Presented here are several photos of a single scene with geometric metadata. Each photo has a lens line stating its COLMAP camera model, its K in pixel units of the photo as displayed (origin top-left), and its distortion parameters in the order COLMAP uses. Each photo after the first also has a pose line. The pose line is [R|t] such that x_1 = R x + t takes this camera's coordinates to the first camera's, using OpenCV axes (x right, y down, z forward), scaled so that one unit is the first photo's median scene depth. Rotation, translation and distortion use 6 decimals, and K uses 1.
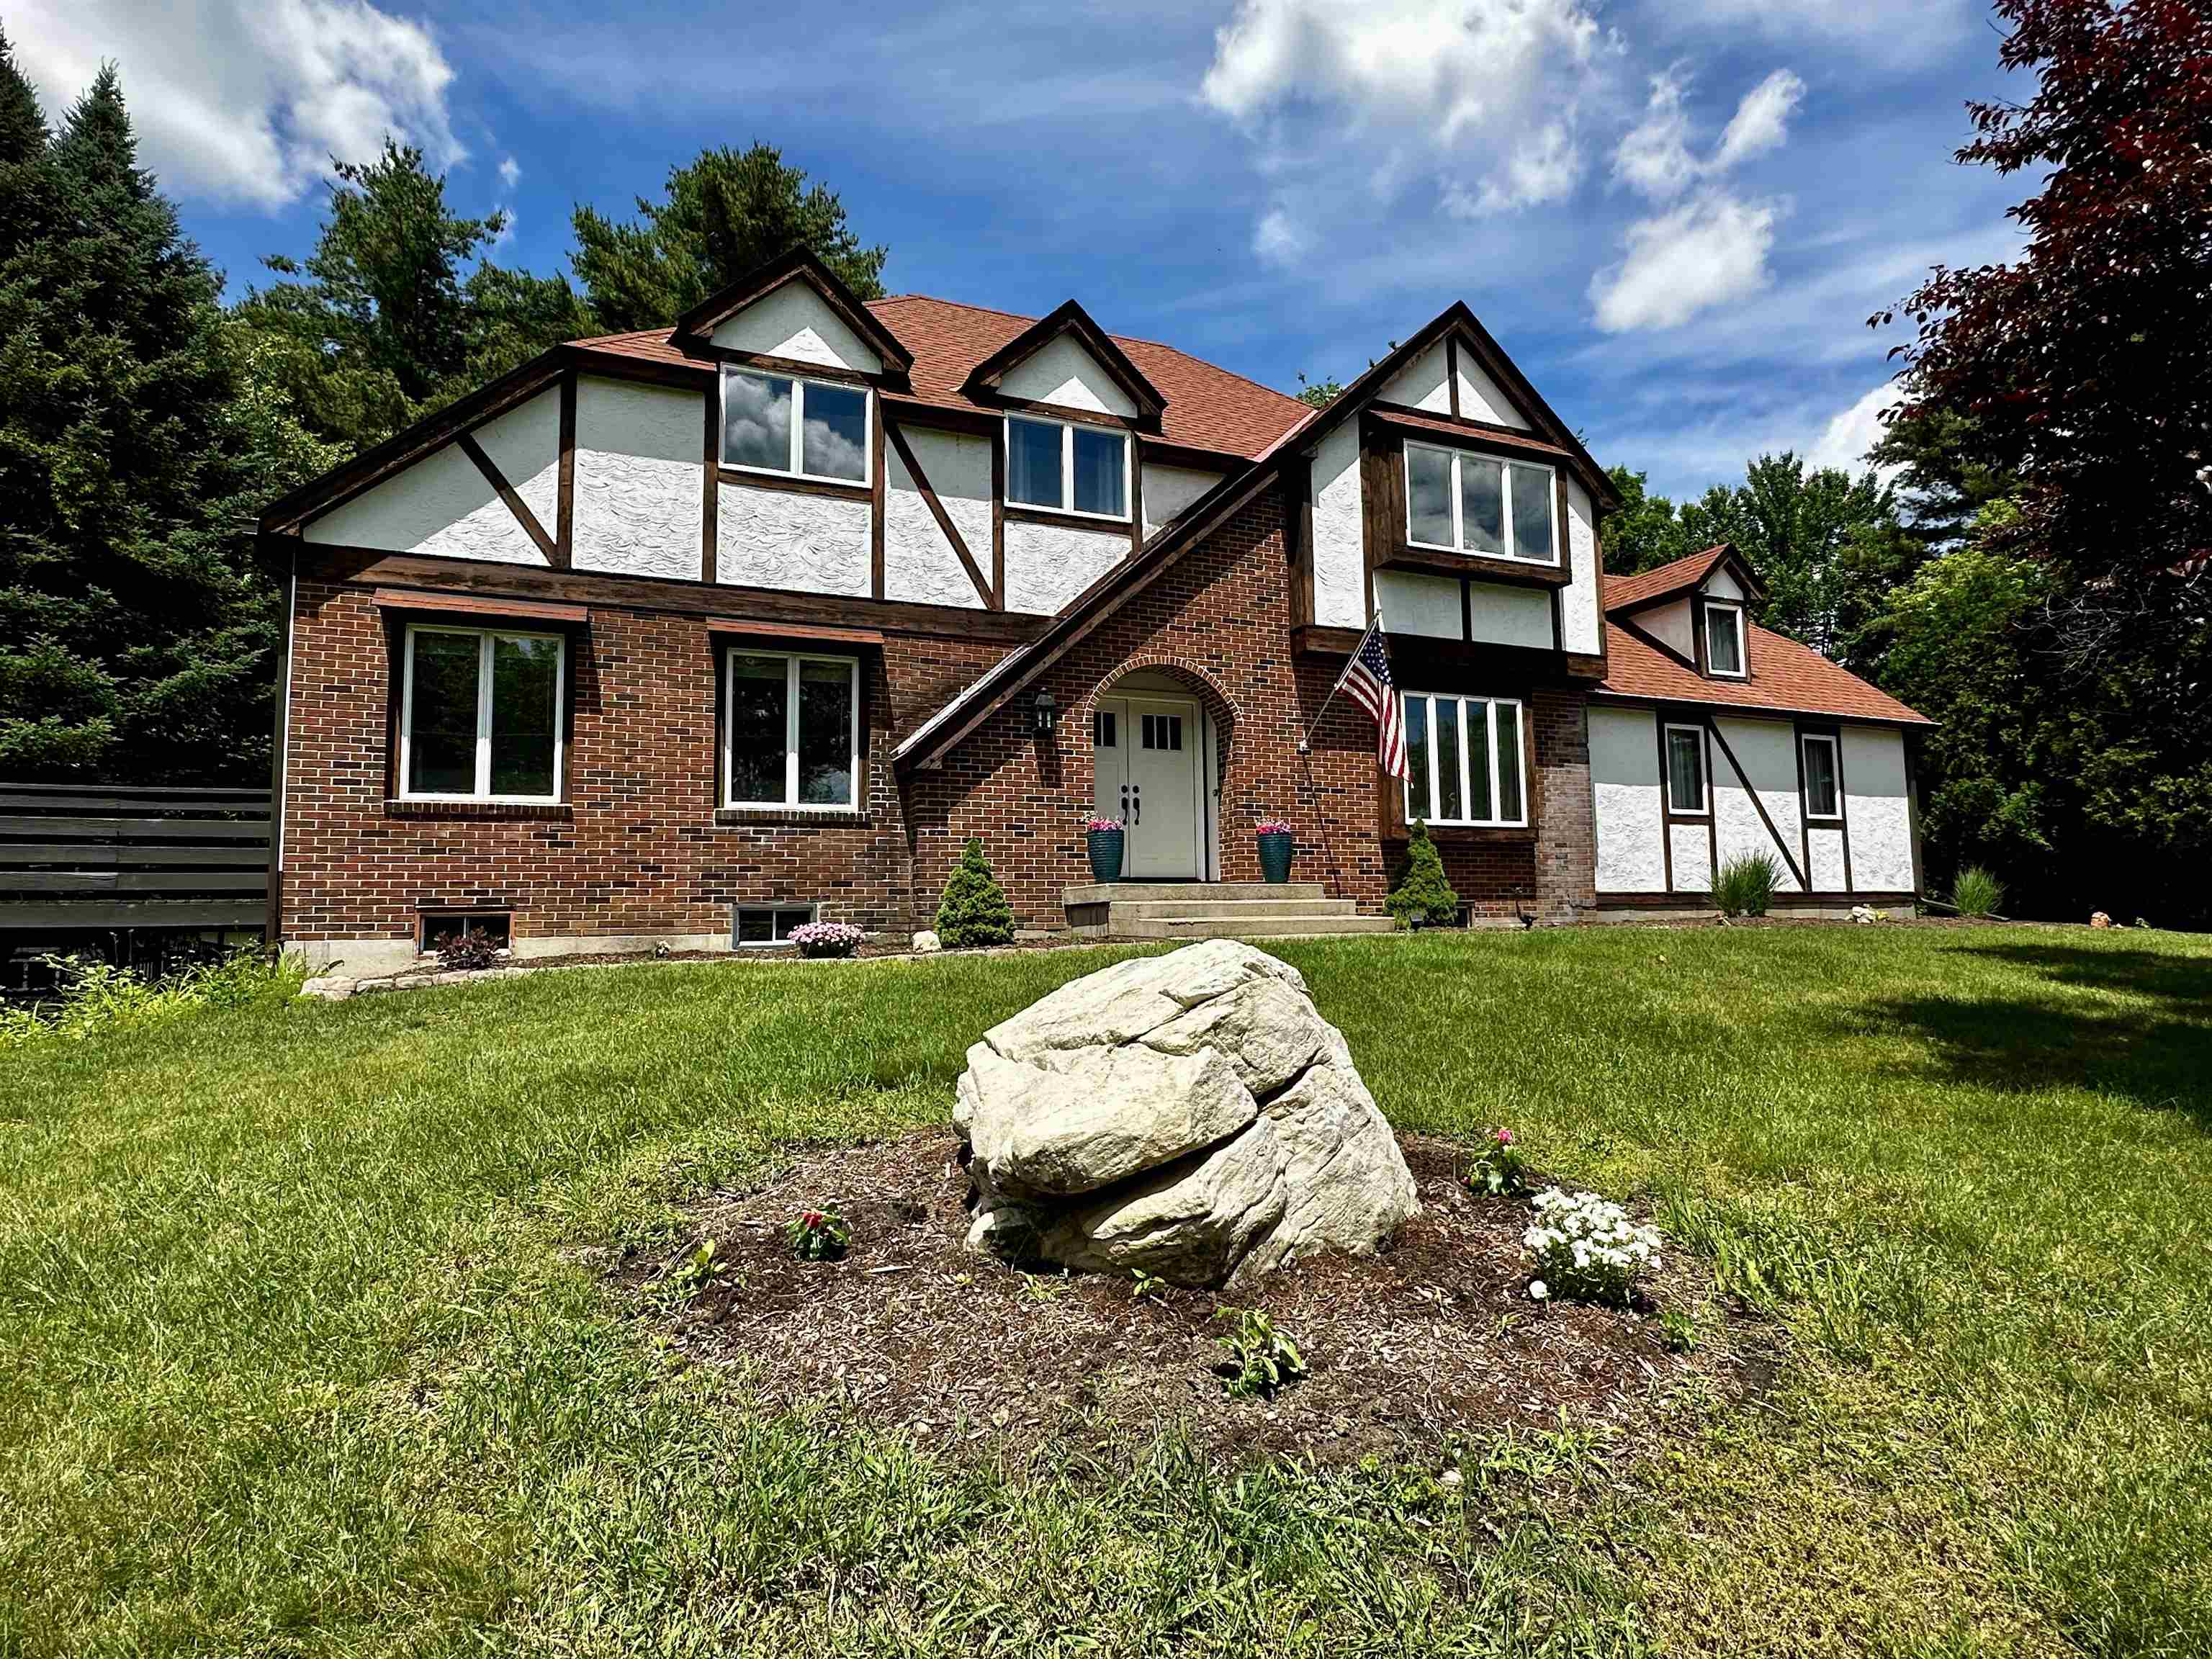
lens RADIAL K [[1147.7, 0, 1111.0], [0, 1147.7, 833.4], [0, 0, 1]] dist [-0.003645, -0.000597]
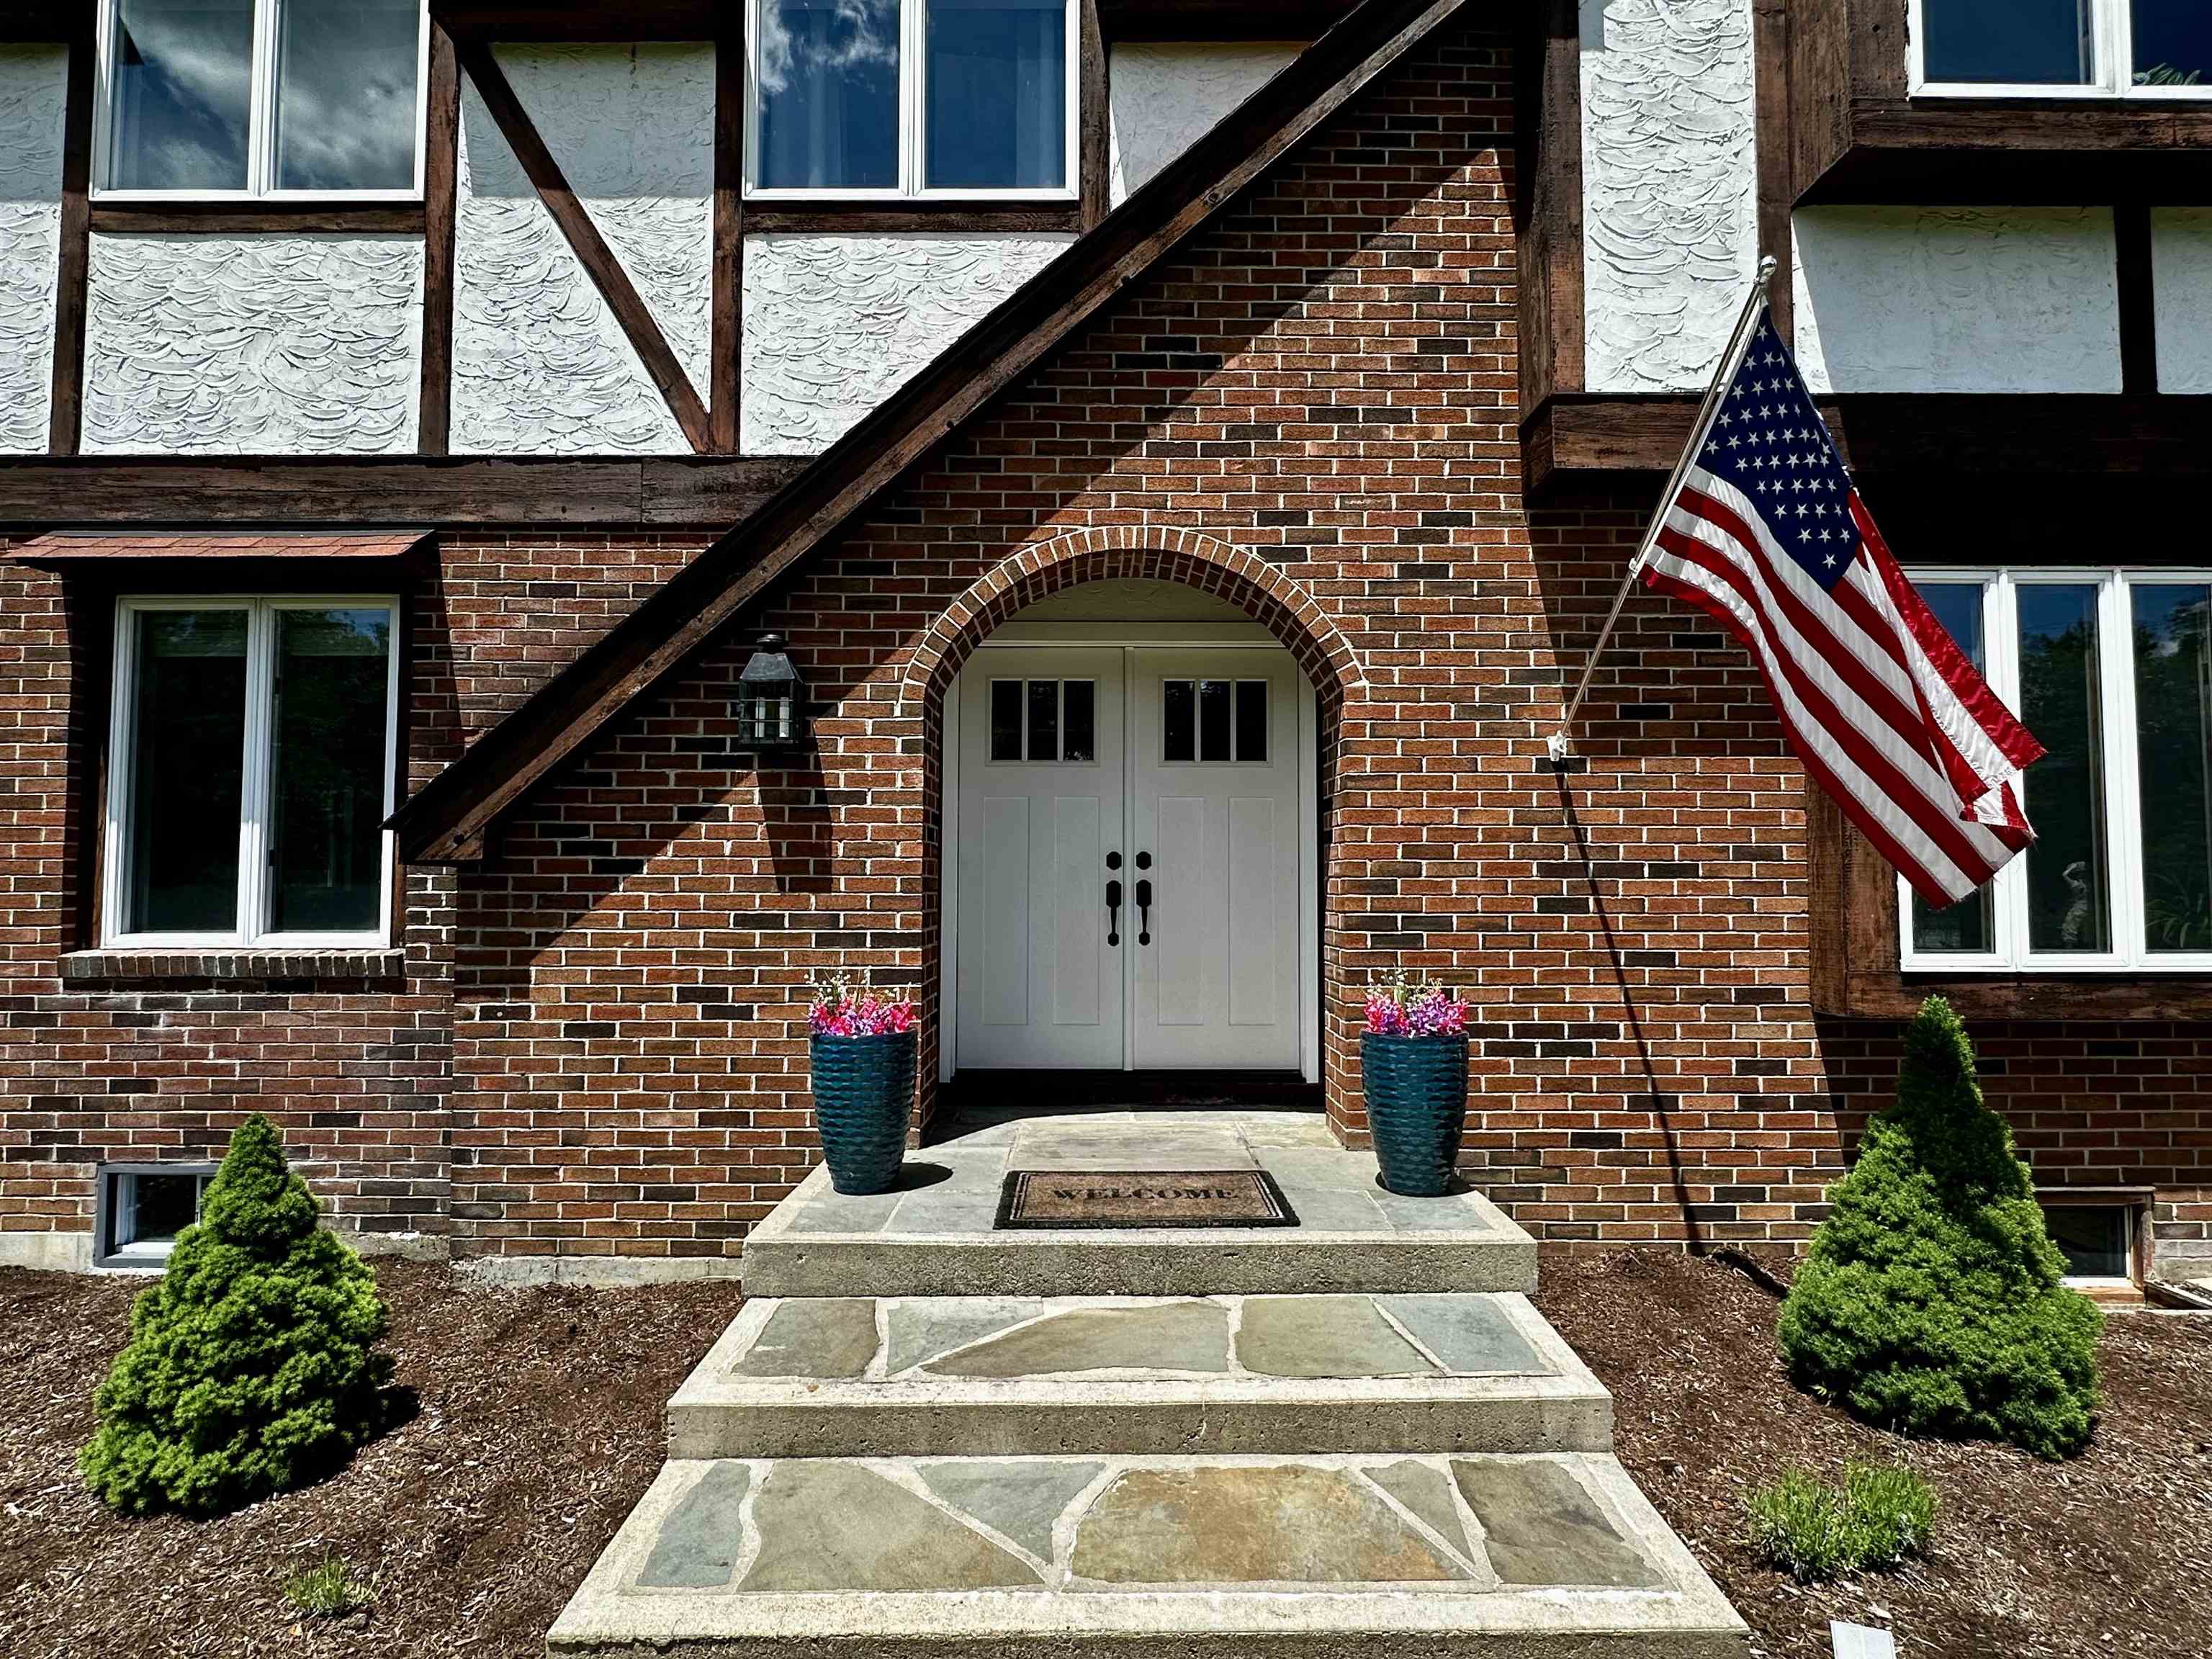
lens RADIAL K [[1147.7, 0, 1111.0], [0, 1147.7, 833.4], [0, 0, 1]] dist [-0.003645, -0.000597]
pose [[0.921347, -0.001998, -0.388736, 0.195411], [0.017964, 0.999137, 0.037441, -0.071678], [0.388325, -0.041479, 0.920588, 0.678660]]
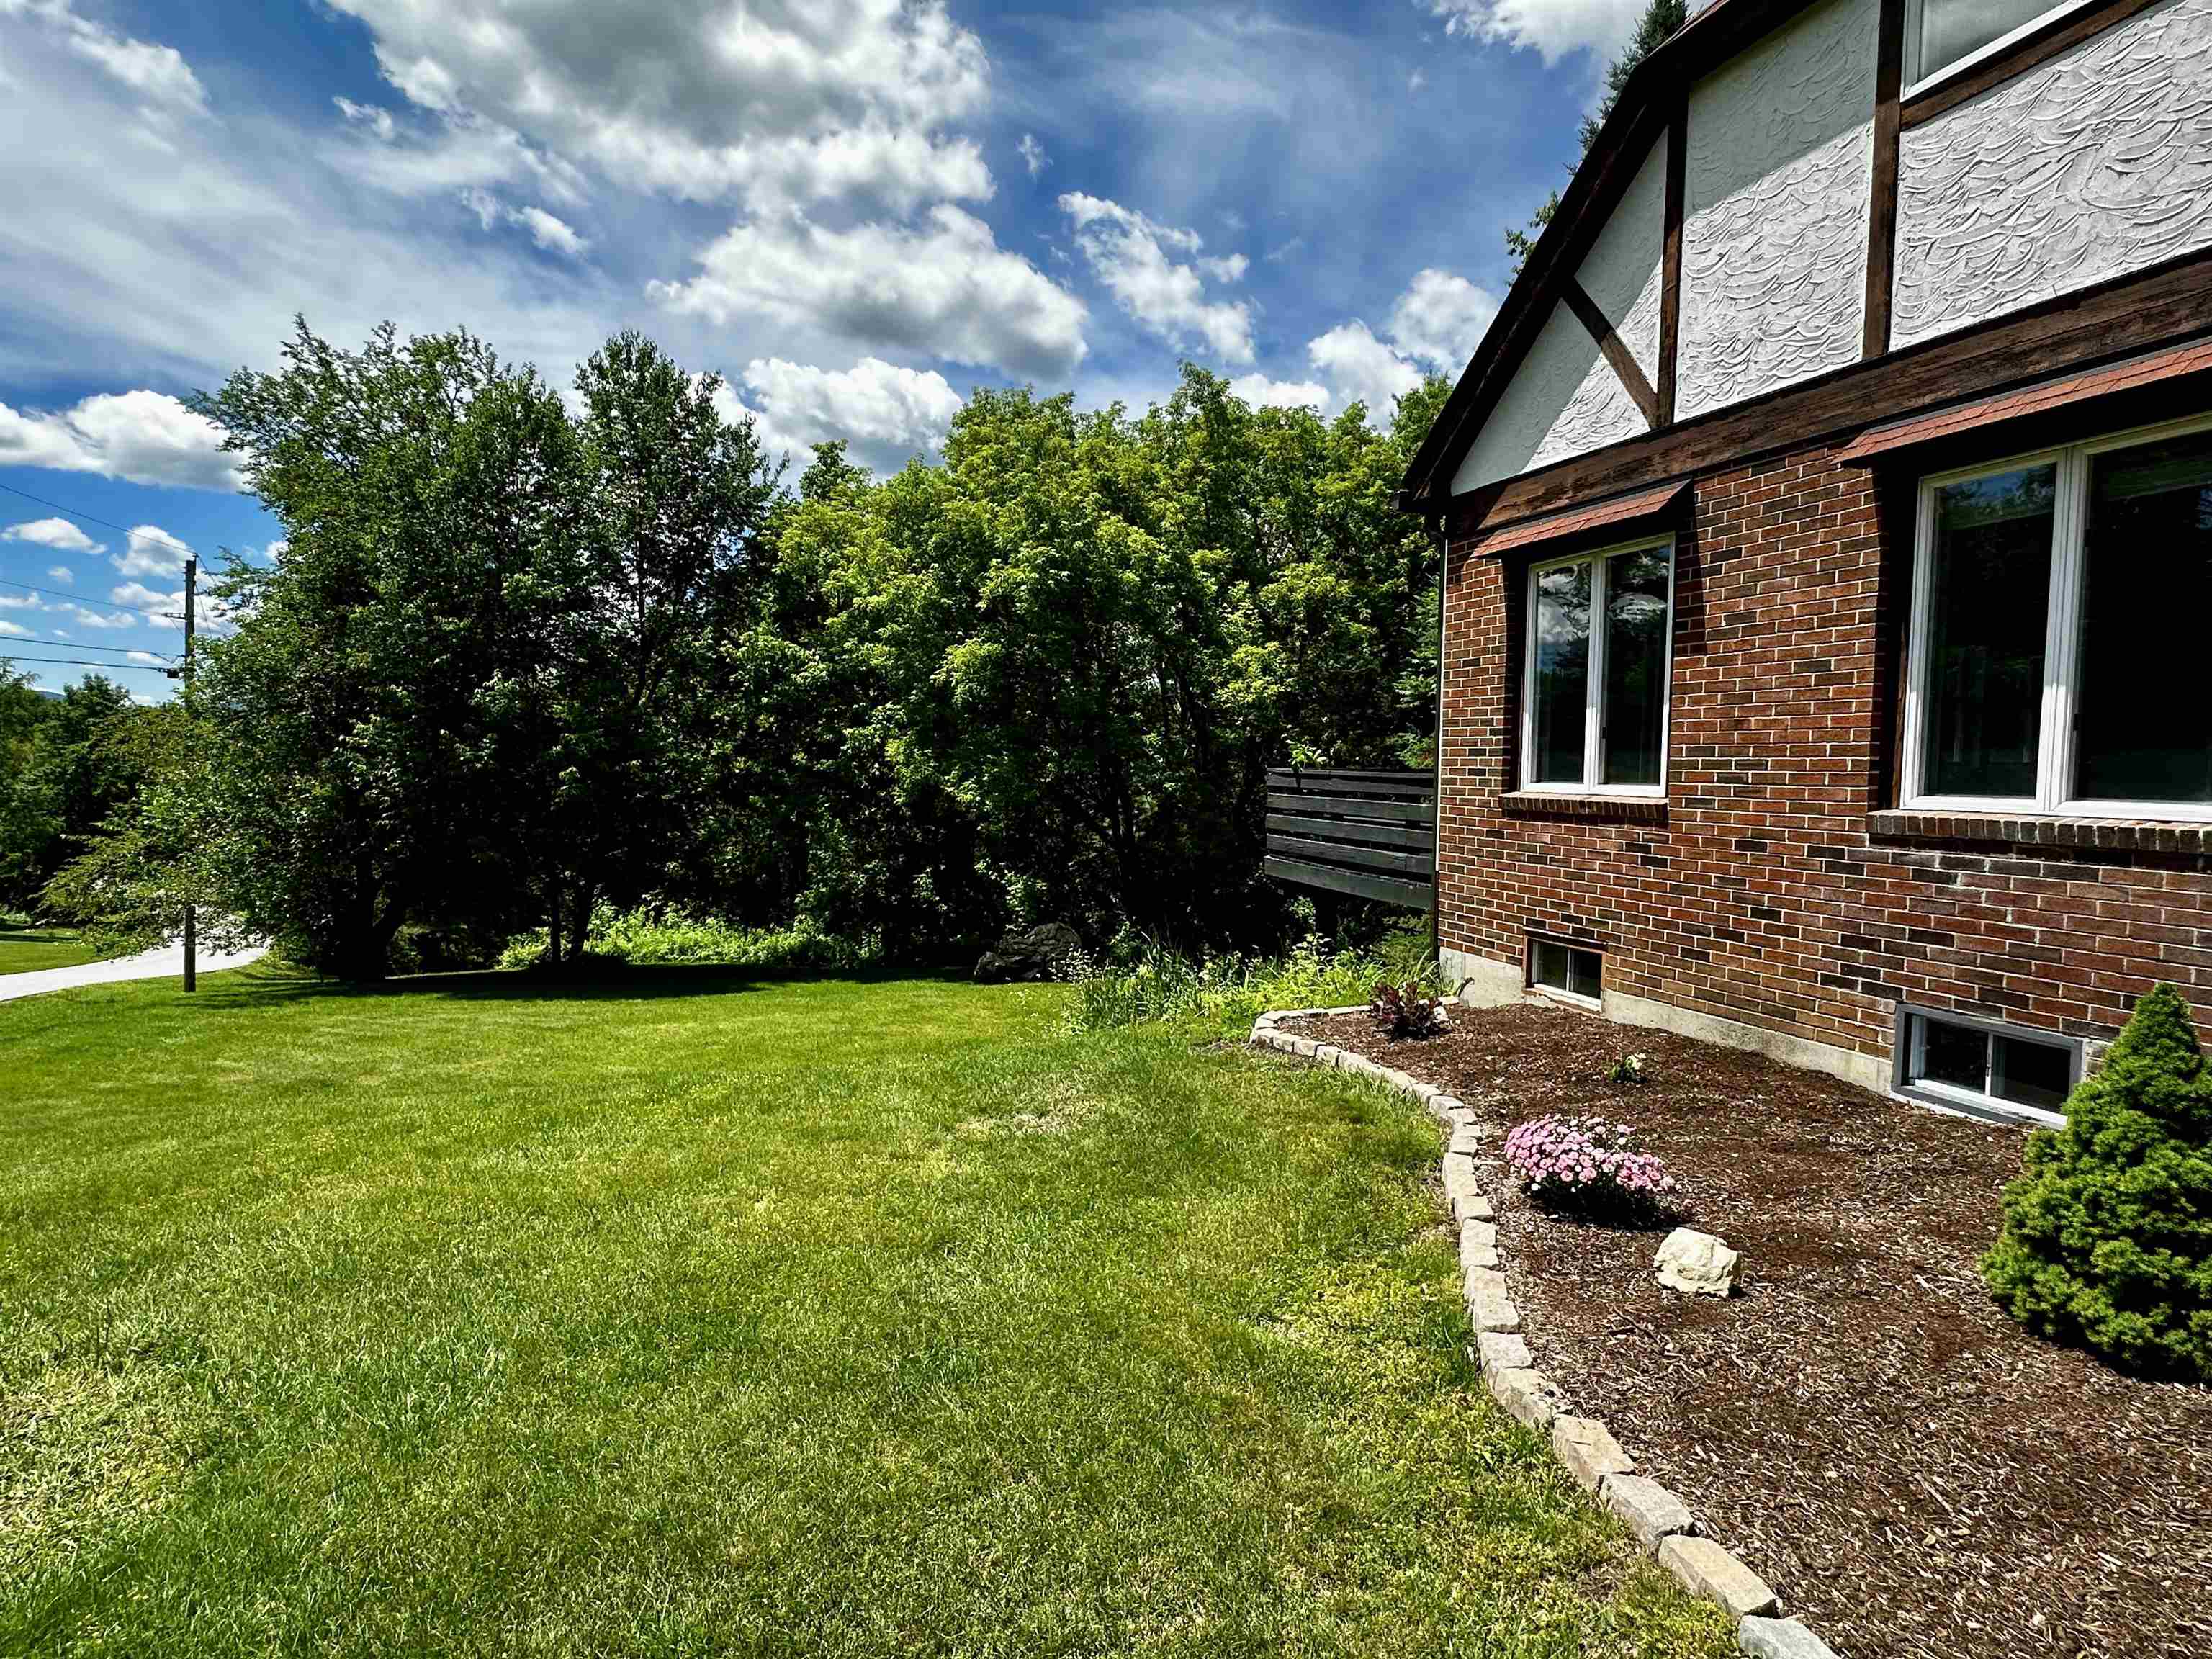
lens RADIAL K [[1147.7, 0, 1111.0], [0, 1147.7, 833.4], [0, 0, 1]] dist [-0.003645, -0.000597]
pose [[-0.046450, 0.079411, -0.995759, 0.165238], [0.073427, 0.994410, 0.075878, -0.068907], [0.996218, -0.069591, -0.052021, 0.626193]]
